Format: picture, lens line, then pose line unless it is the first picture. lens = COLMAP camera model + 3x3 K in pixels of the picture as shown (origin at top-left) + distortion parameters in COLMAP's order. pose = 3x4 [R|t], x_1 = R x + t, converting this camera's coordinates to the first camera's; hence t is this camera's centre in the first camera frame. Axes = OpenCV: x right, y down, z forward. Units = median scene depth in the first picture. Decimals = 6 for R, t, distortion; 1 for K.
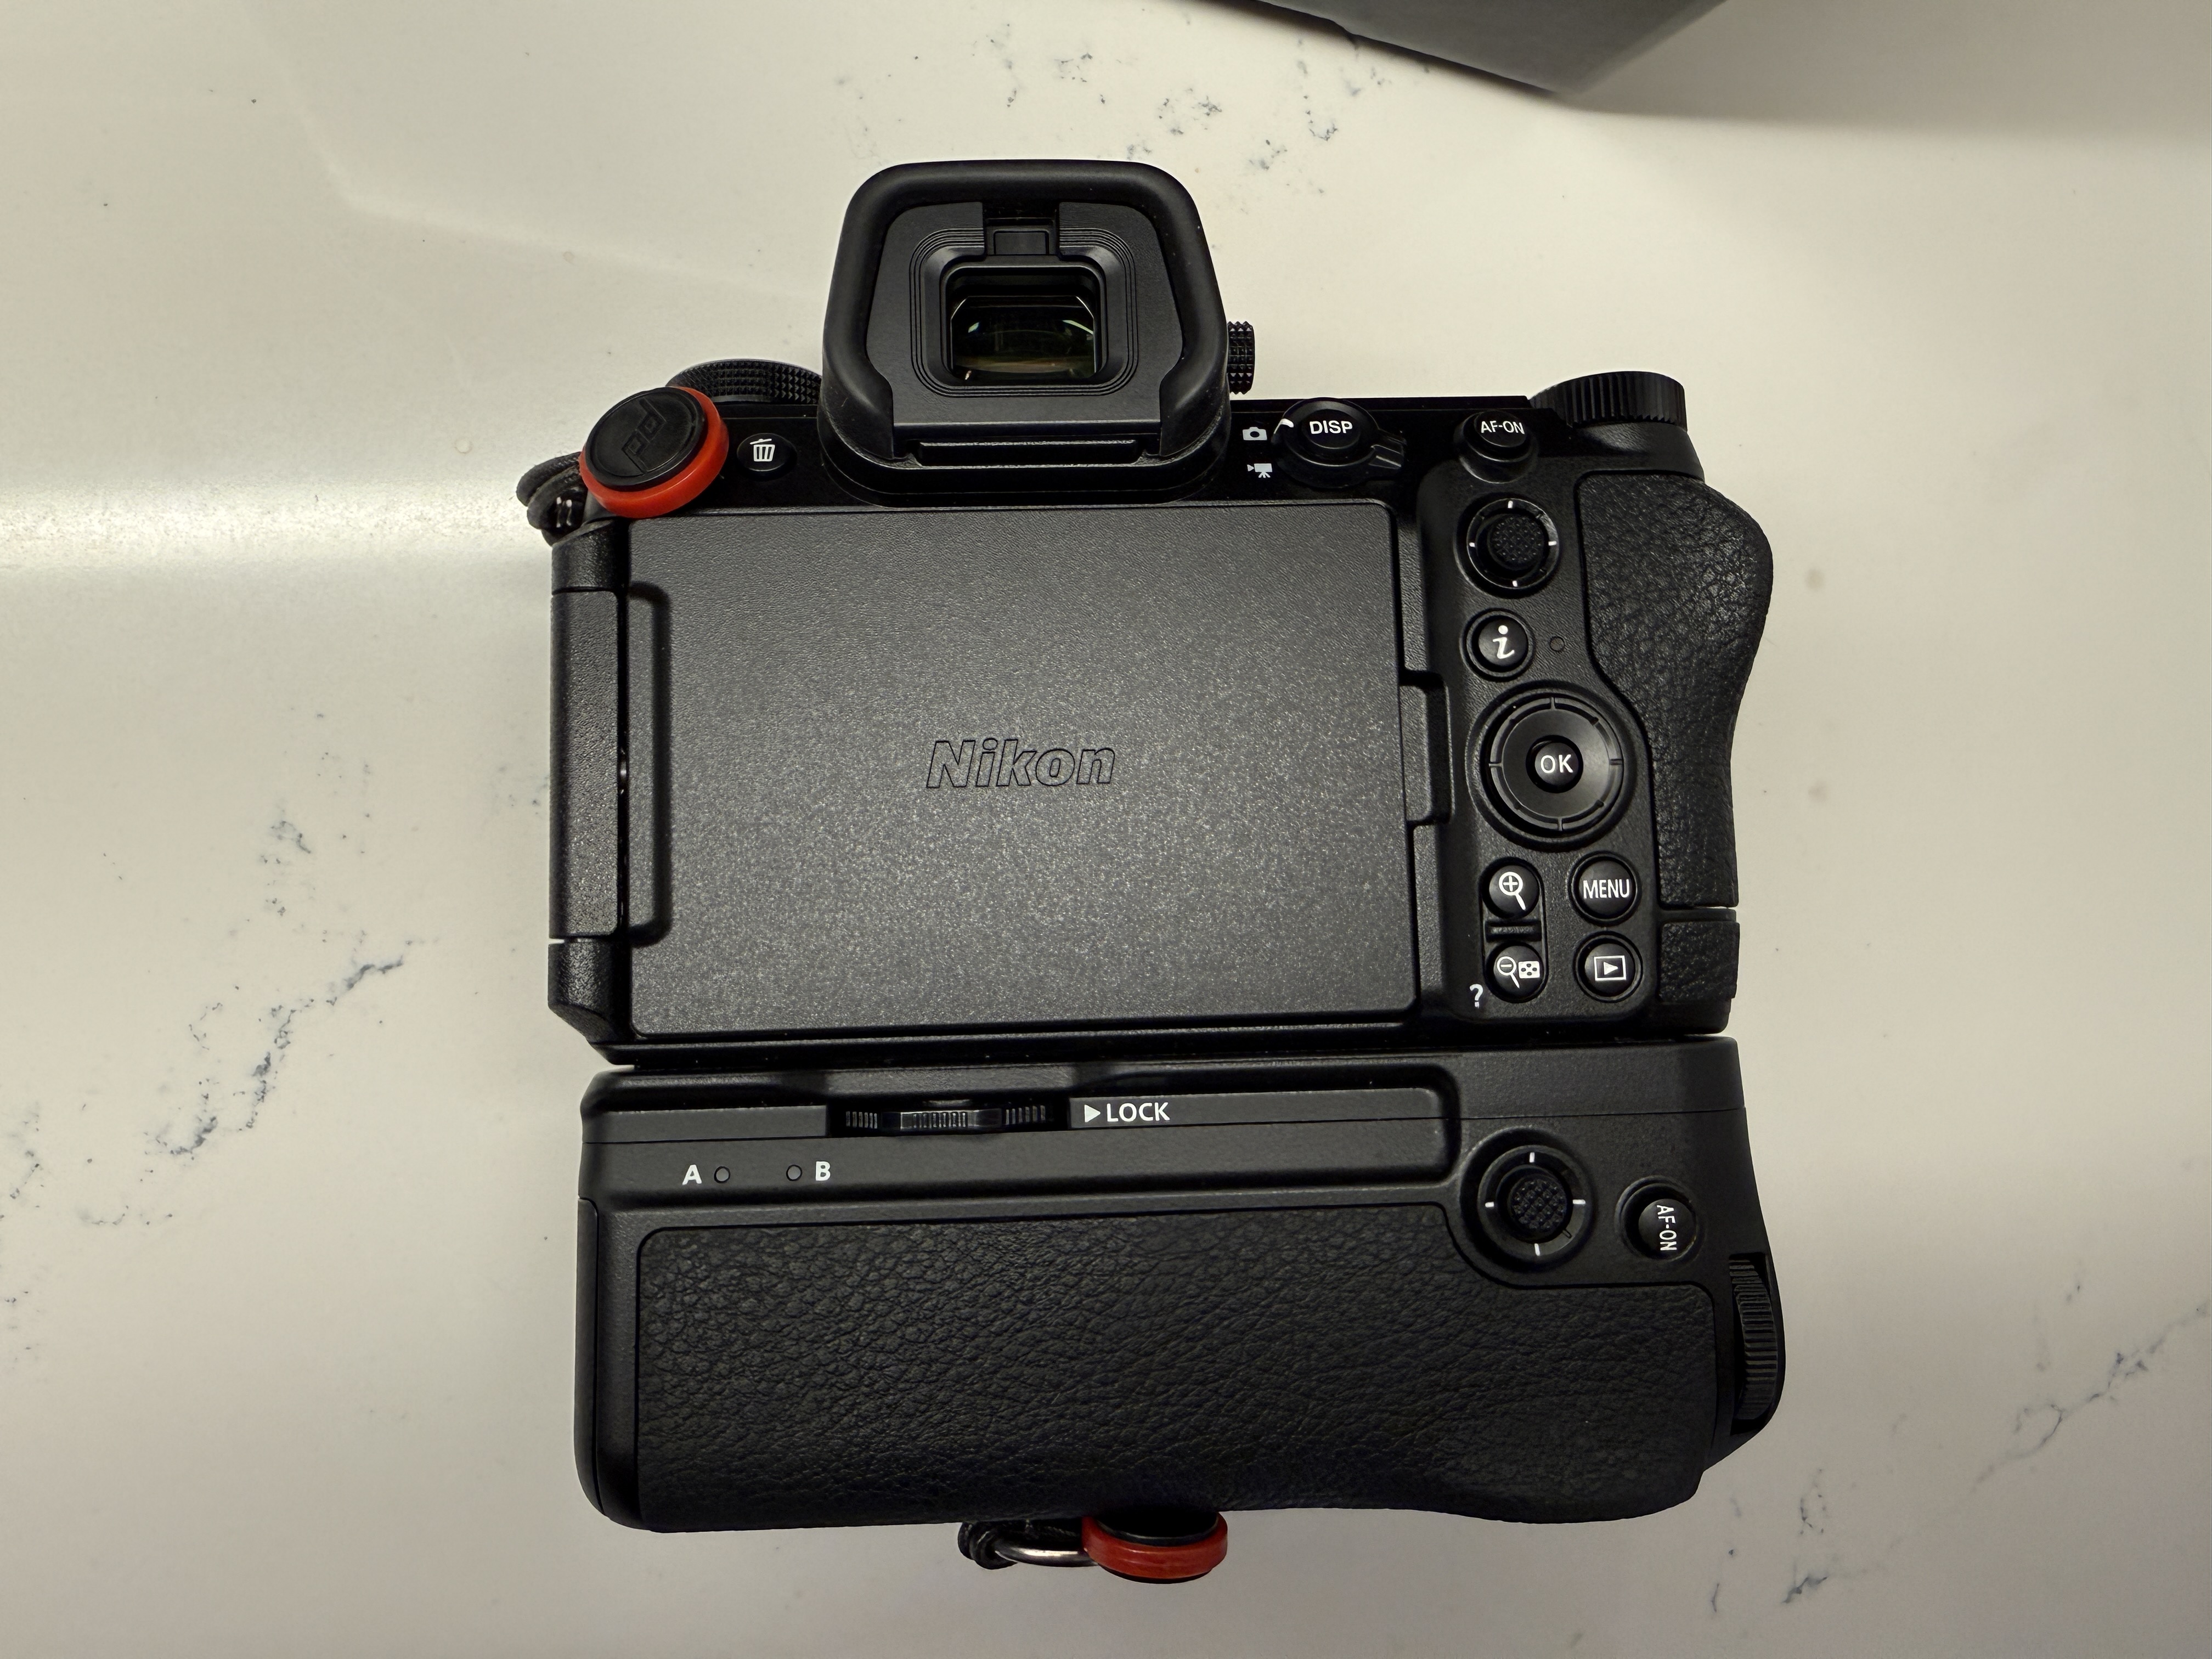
lens RADIAL K [[1553.1, 0, 1116.4], [0, 1553.1, 825.9], [0, 0, 1]] dist [0.003147, -0.005270]
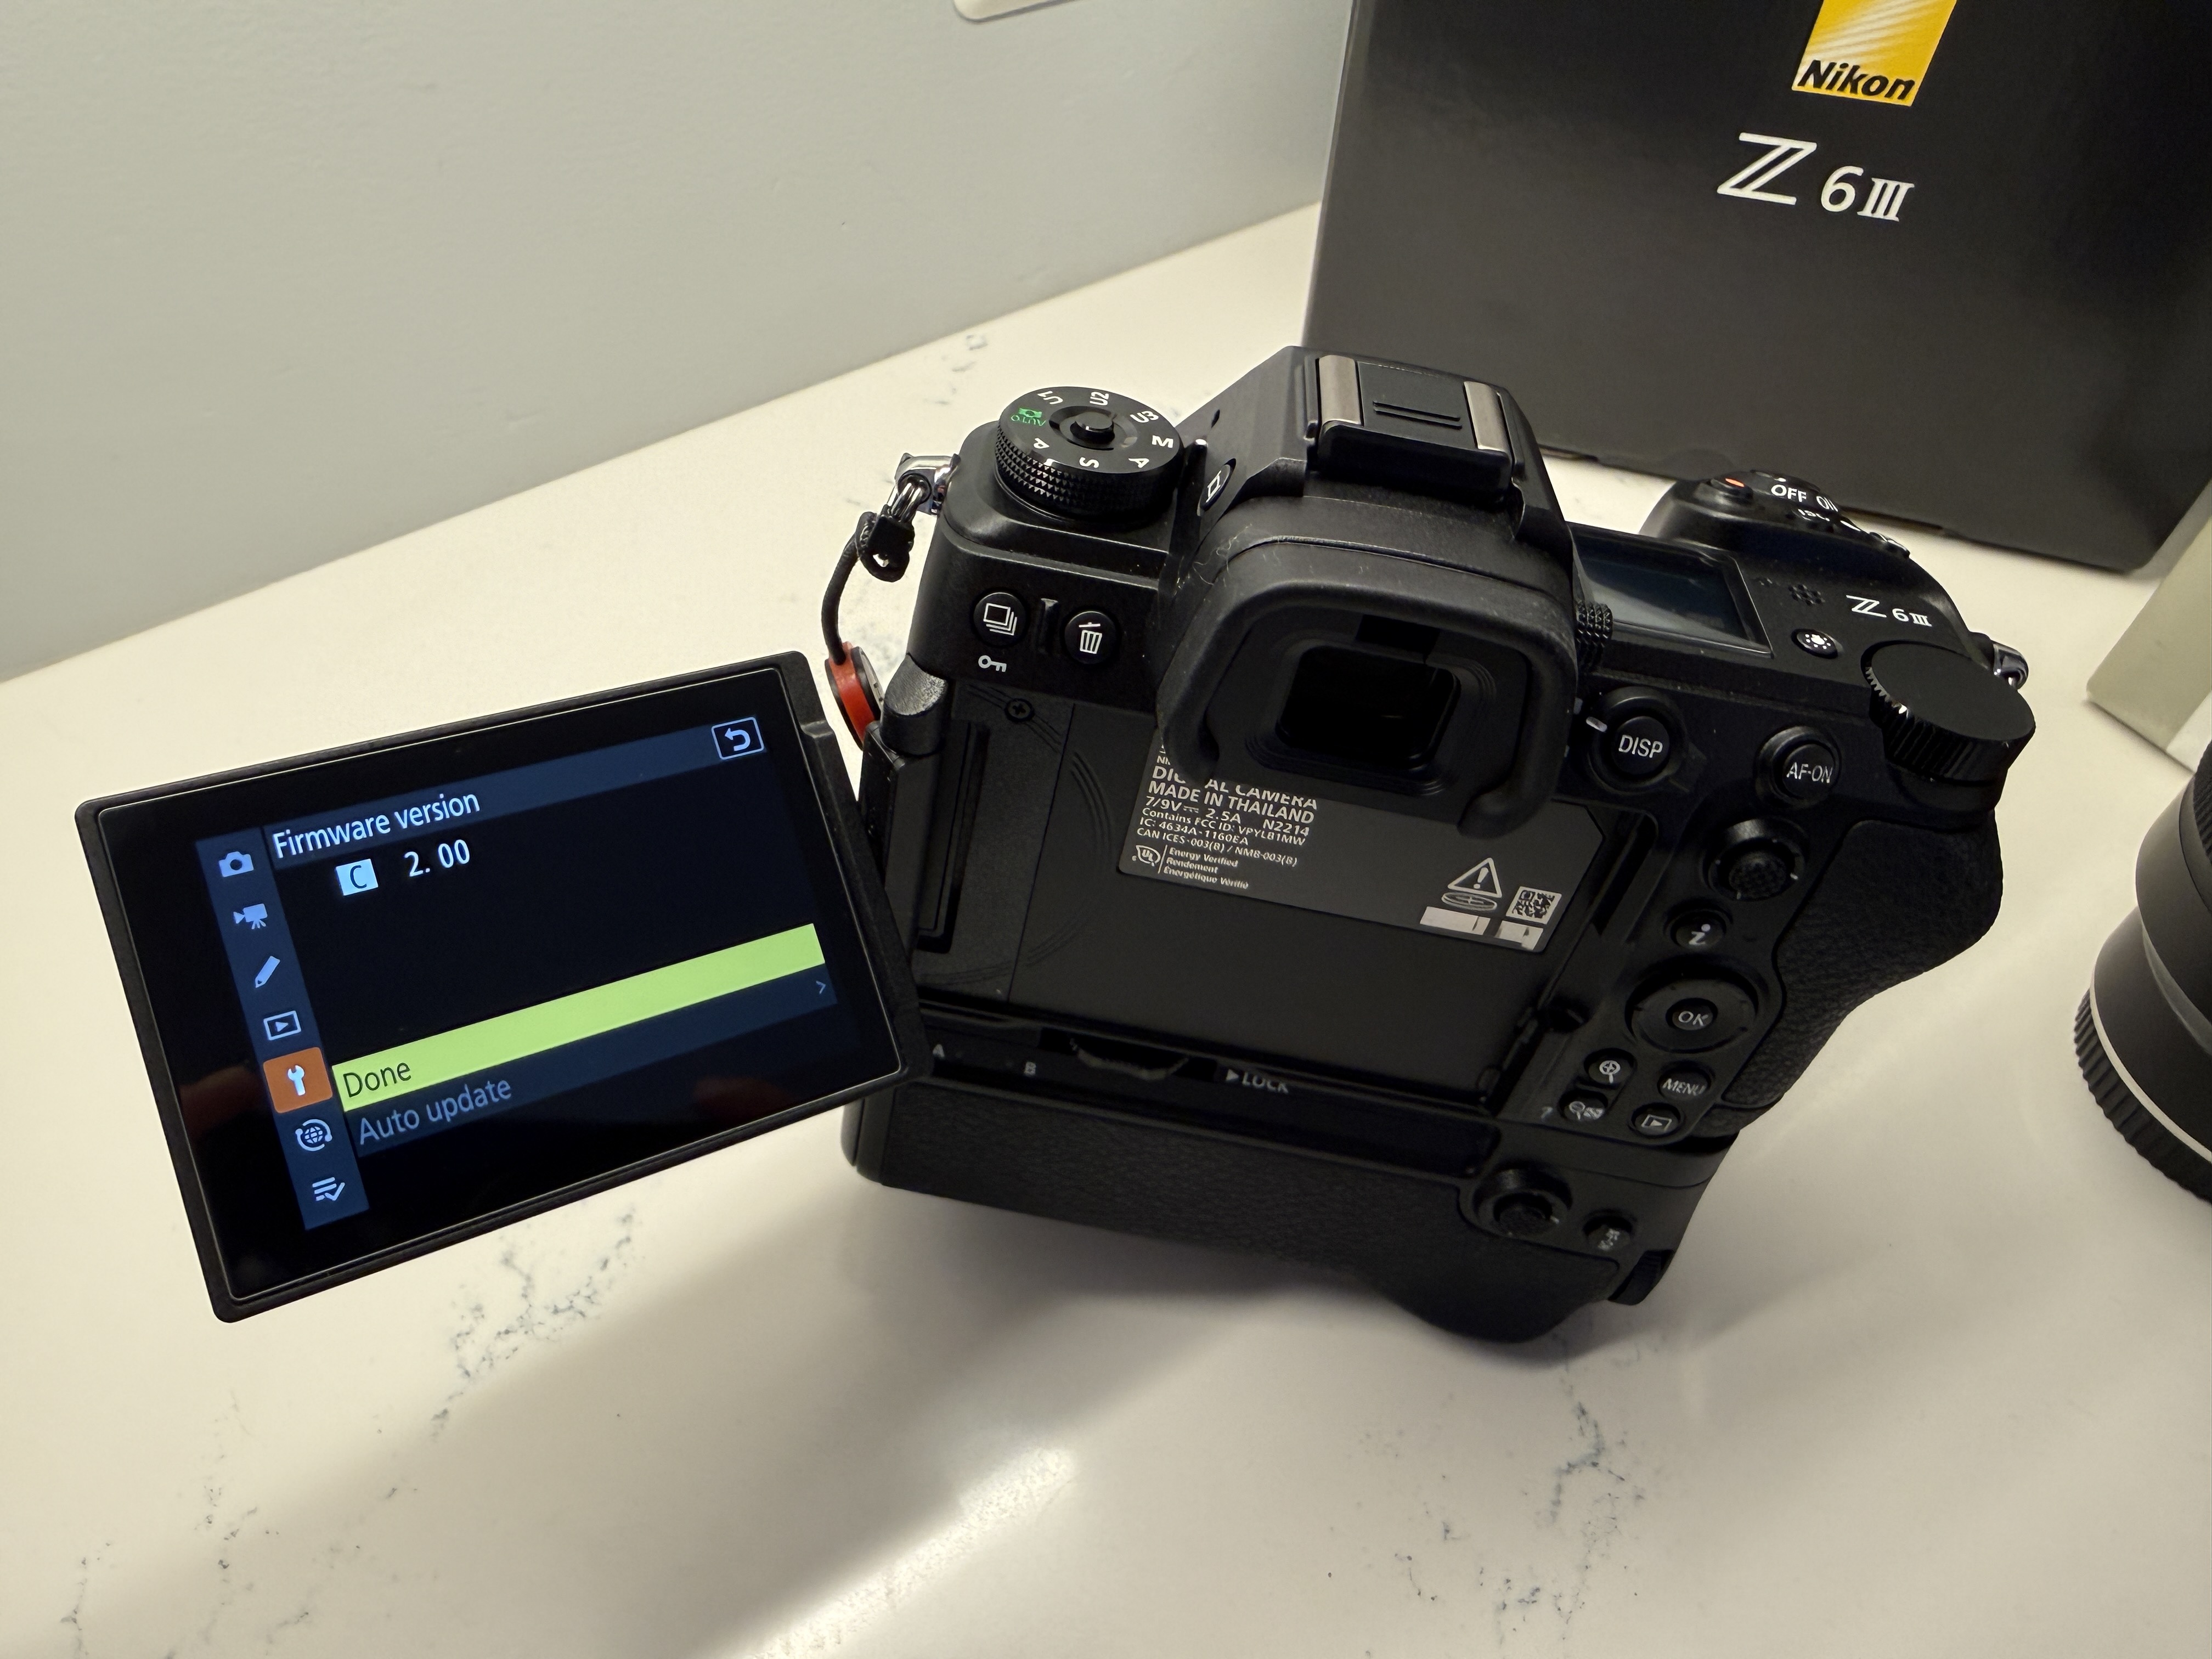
lens RADIAL K [[1553.1, 0, 1090.7], [0, 1553.1, 824.1], [0, 0, 1]] dist [0.003147, -0.005270]
pose [[0.963777, 0.266472, 0.011236, -0.204699], [-0.193153, 0.668305, 0.718373, -0.886521], [0.183917, -0.694522, 0.695567, 0.206262]]
